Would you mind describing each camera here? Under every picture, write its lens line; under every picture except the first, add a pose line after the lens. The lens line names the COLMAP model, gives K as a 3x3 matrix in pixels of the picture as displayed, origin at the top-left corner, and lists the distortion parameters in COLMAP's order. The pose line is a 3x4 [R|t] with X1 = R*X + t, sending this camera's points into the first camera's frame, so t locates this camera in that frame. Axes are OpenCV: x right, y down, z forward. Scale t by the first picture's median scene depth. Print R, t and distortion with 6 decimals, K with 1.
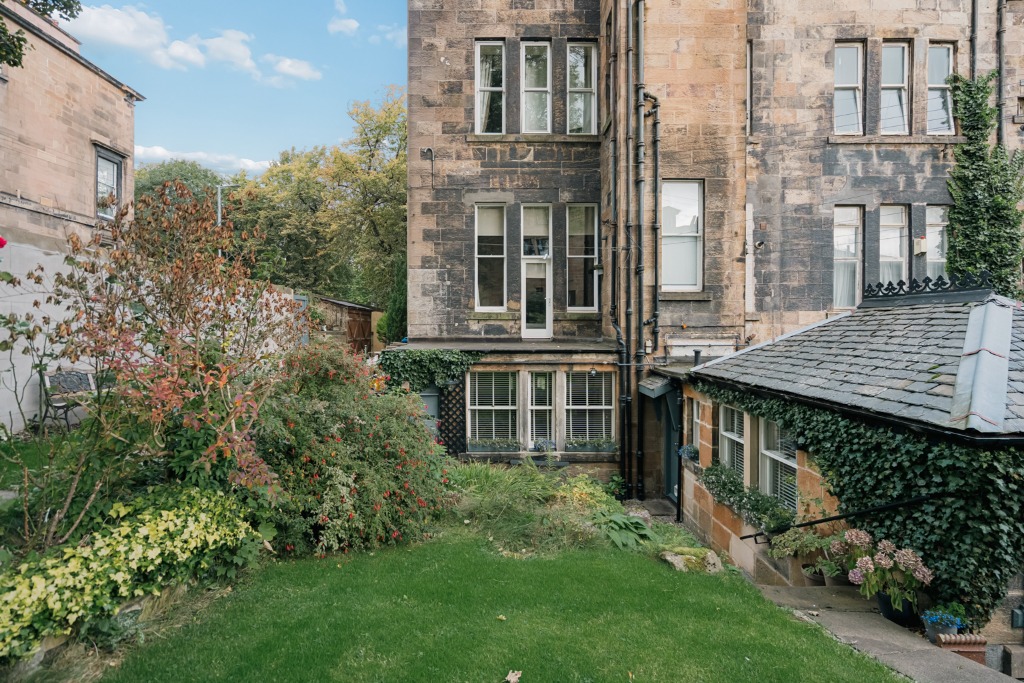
lens RADIAL K [[467.1, 0, 510.7], [0, 467.1, 347.5], [0, 0, 1]] dist [-0.002093, 0.000151]
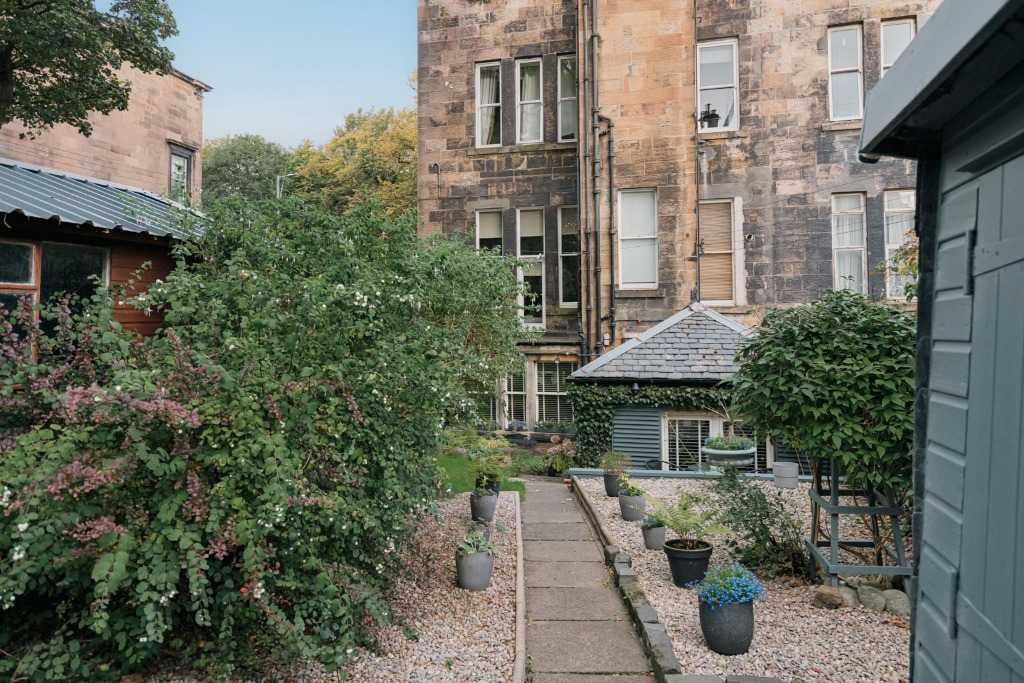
lens RADIAL K [[686.3, 0, 511.9], [0, 686.3, 332.2], [0, 0, 1]] dist [0.000866, 0.000493]
pose [[0.970374, -0.004558, -0.241563, 0.398226], [-0.000080, 0.999816, -0.019186, 0.010742], [0.241606, 0.018637, 0.970195, -0.546708]]
